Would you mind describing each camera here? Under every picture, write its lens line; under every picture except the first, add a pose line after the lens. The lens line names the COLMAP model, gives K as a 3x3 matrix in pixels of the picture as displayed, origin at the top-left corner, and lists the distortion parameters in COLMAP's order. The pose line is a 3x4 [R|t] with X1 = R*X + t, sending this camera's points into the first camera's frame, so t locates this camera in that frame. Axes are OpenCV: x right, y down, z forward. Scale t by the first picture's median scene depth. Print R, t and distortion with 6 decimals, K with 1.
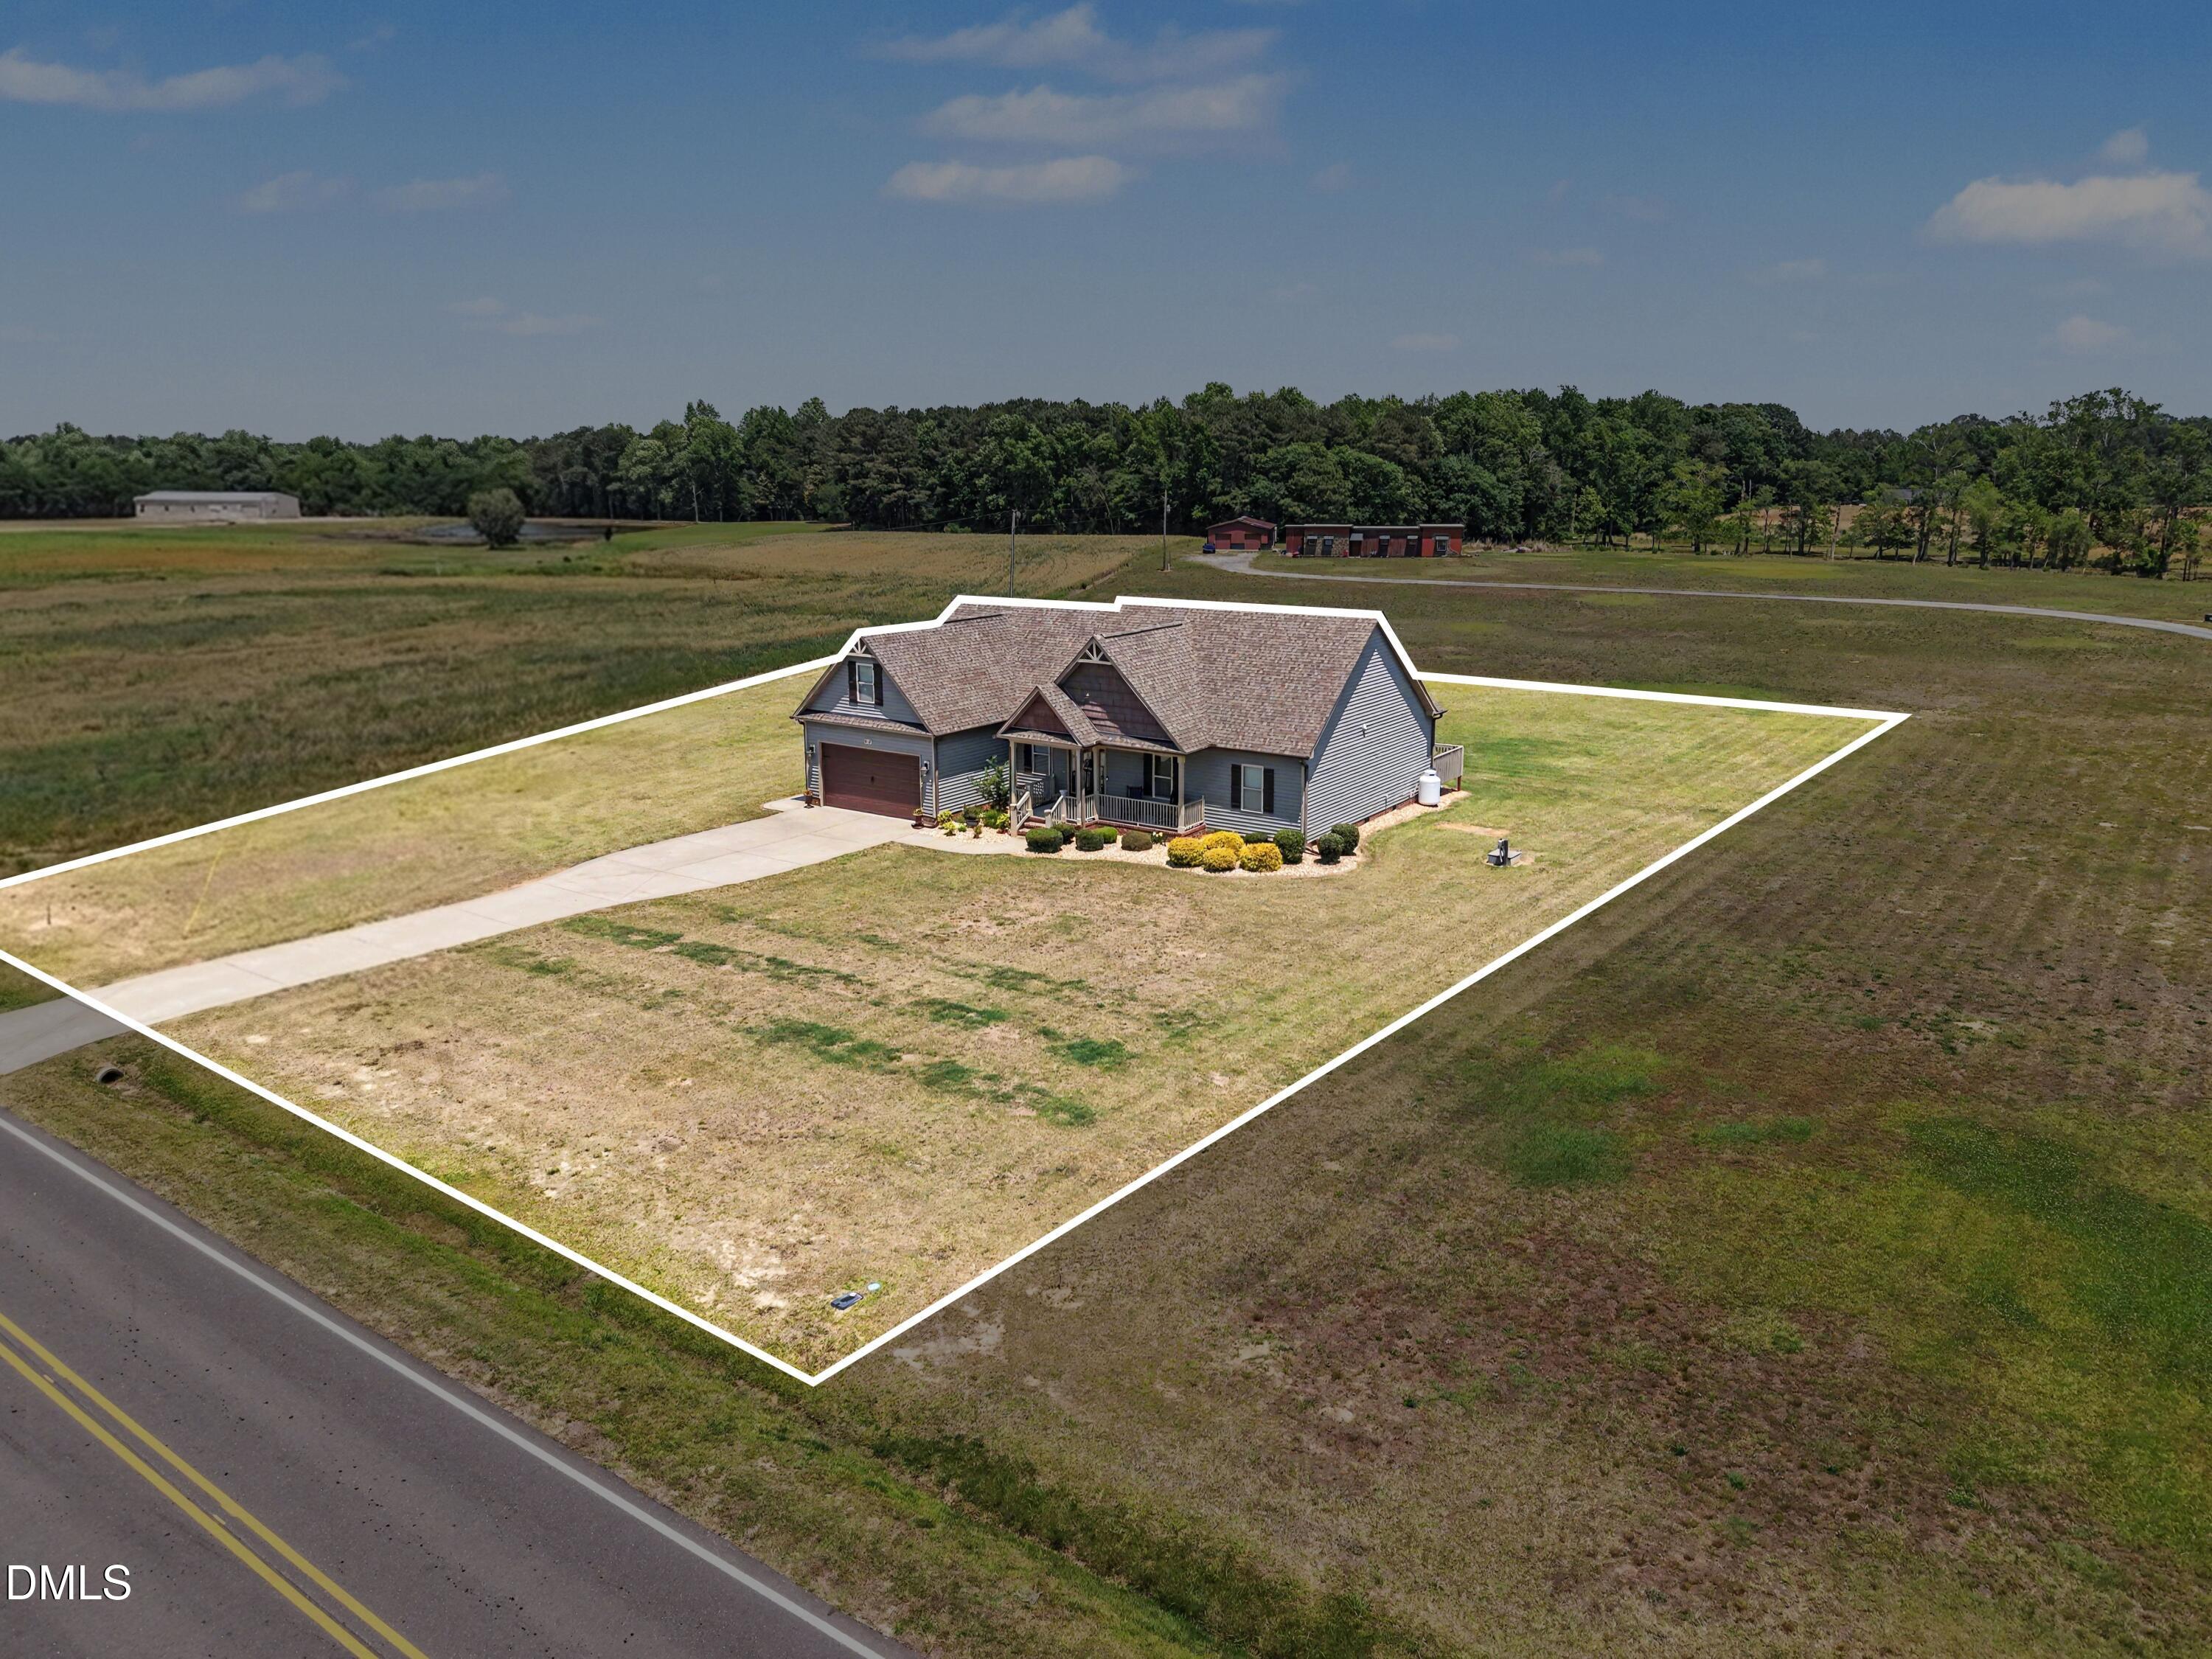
lens RADIAL K [[1489.5, 0, 1106.0], [0, 1489.5, 829.5], [0, 0, 1]] dist [-0.000054, -0.000961]
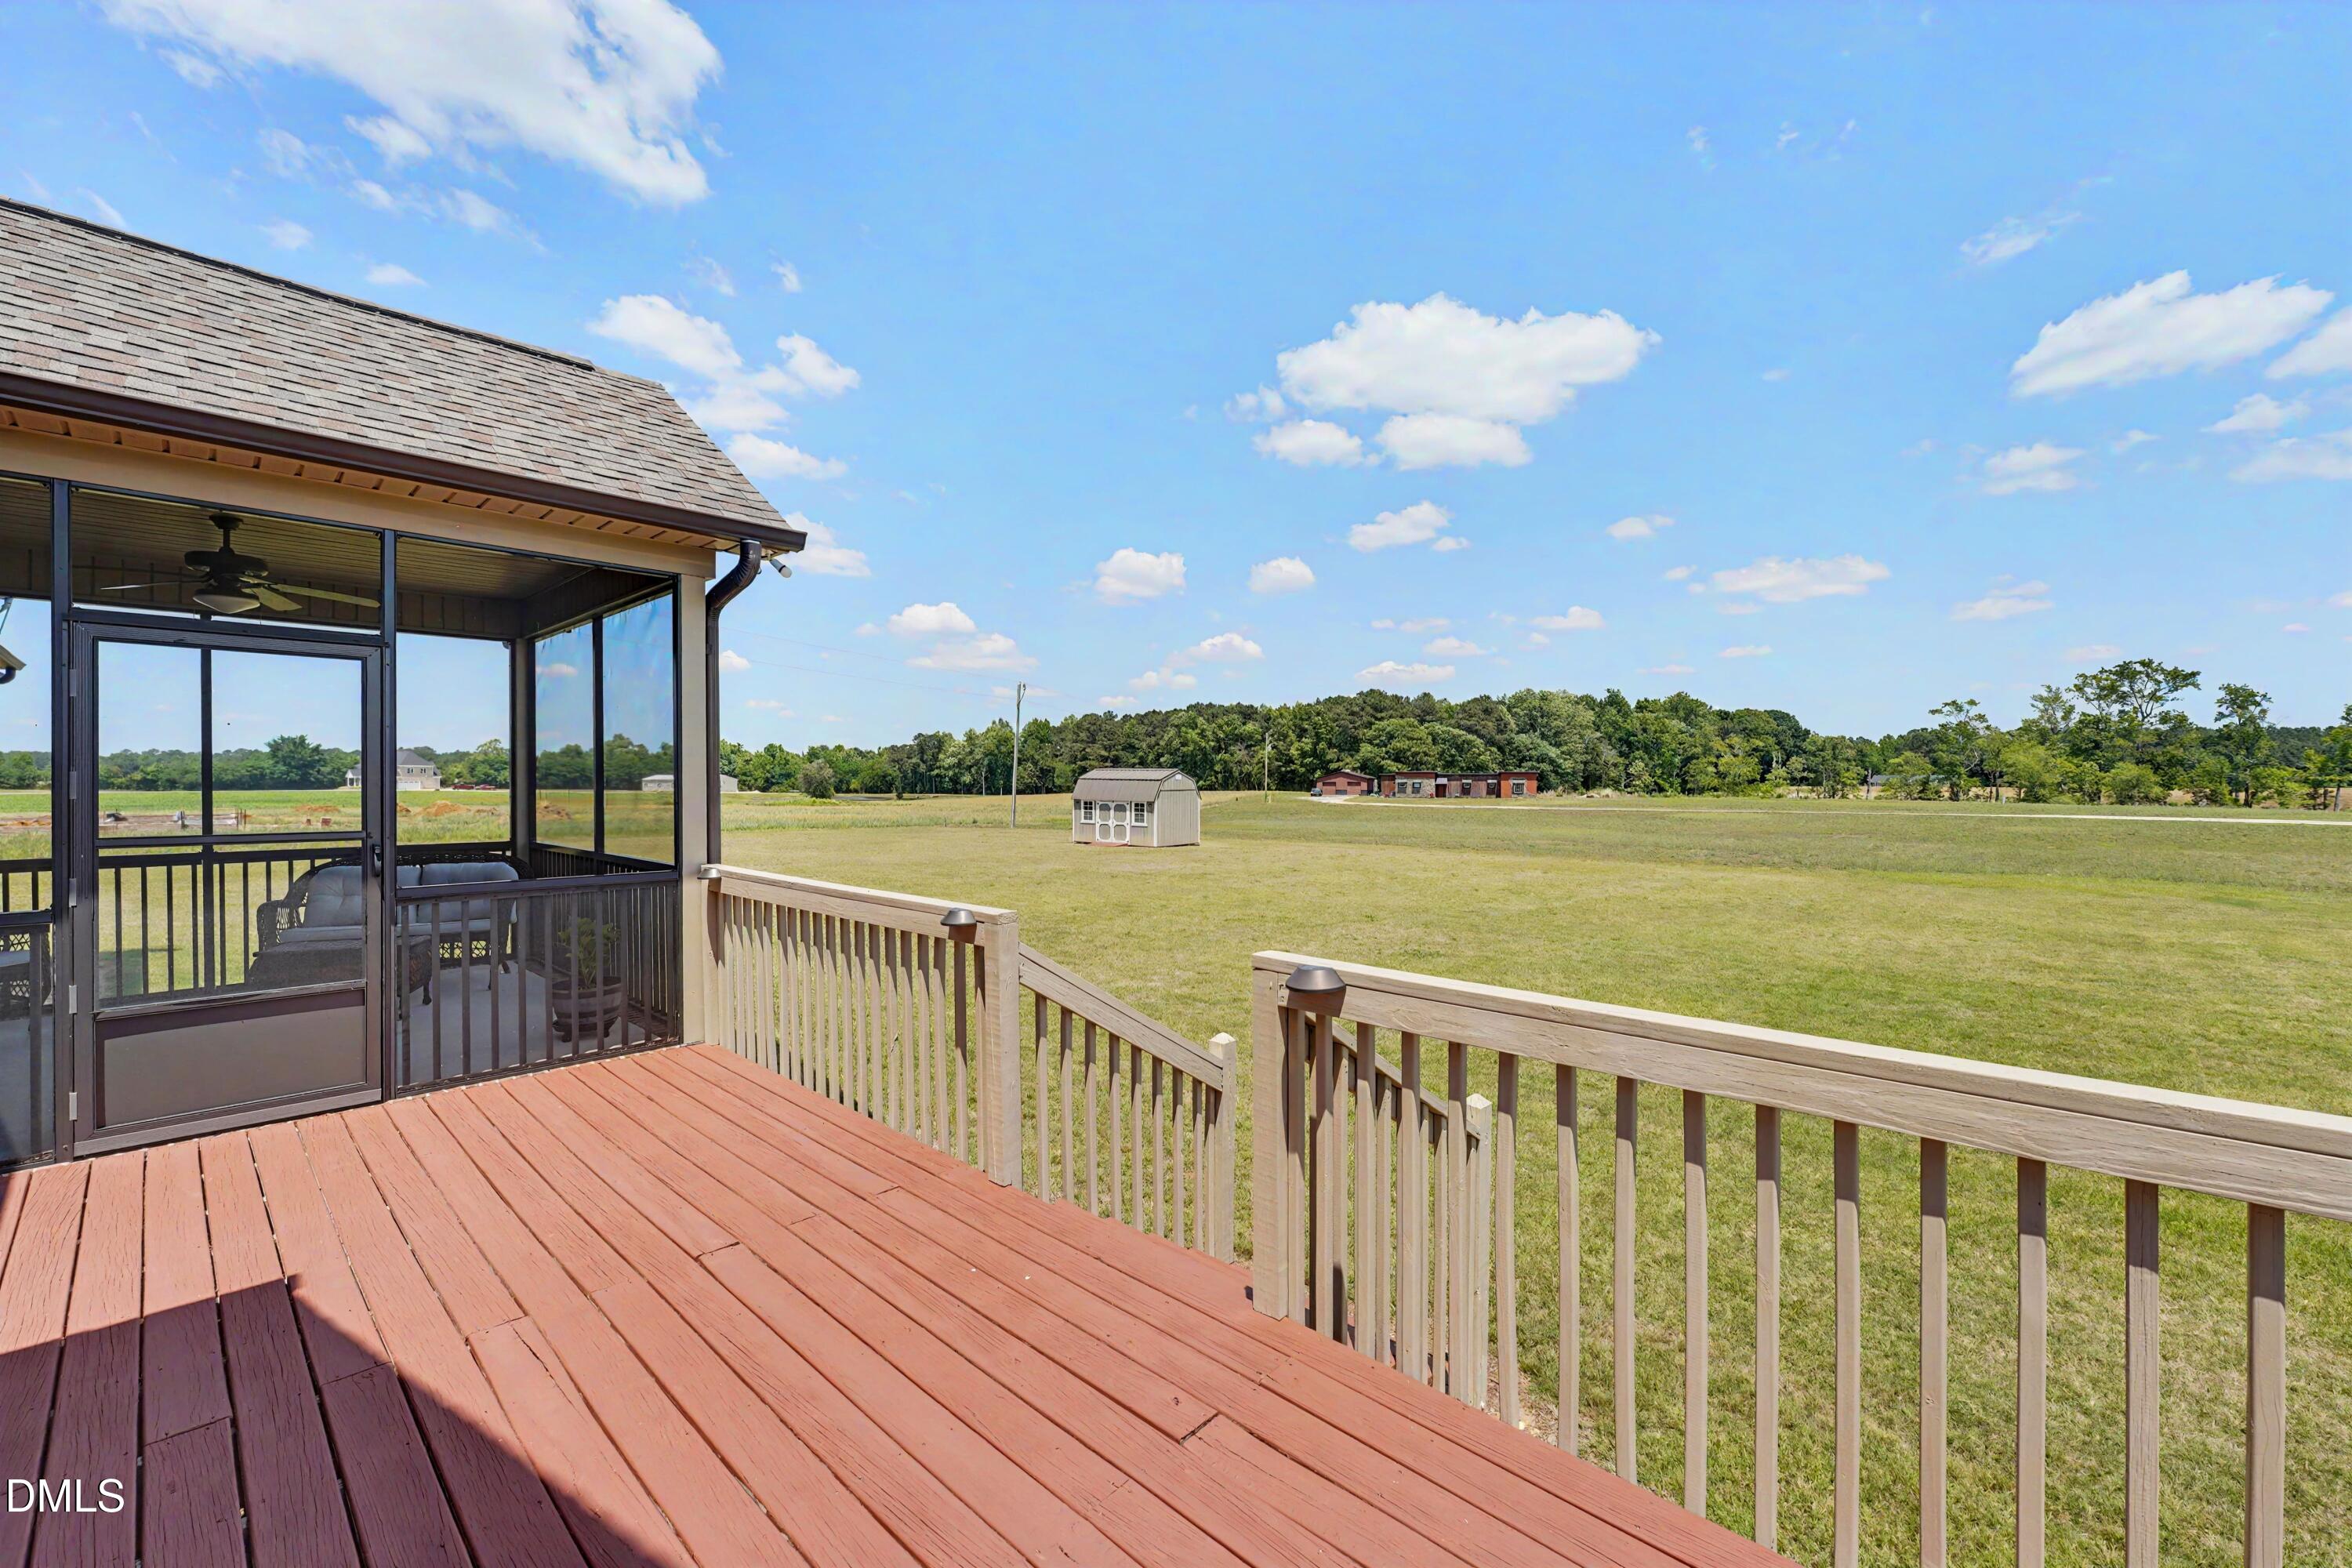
lens RADIAL K [[943.3, 0, 1172.1], [0, 943.3, 785.3], [0, 0, 1]] dist [0.000414, -0.000030]
pose [[0.991597, 0.009851, -0.128988, 0.040309], [-0.040305, 0.970992, -0.235691, -0.008011], [0.122924, 0.238910, 0.963230, 0.199728]]
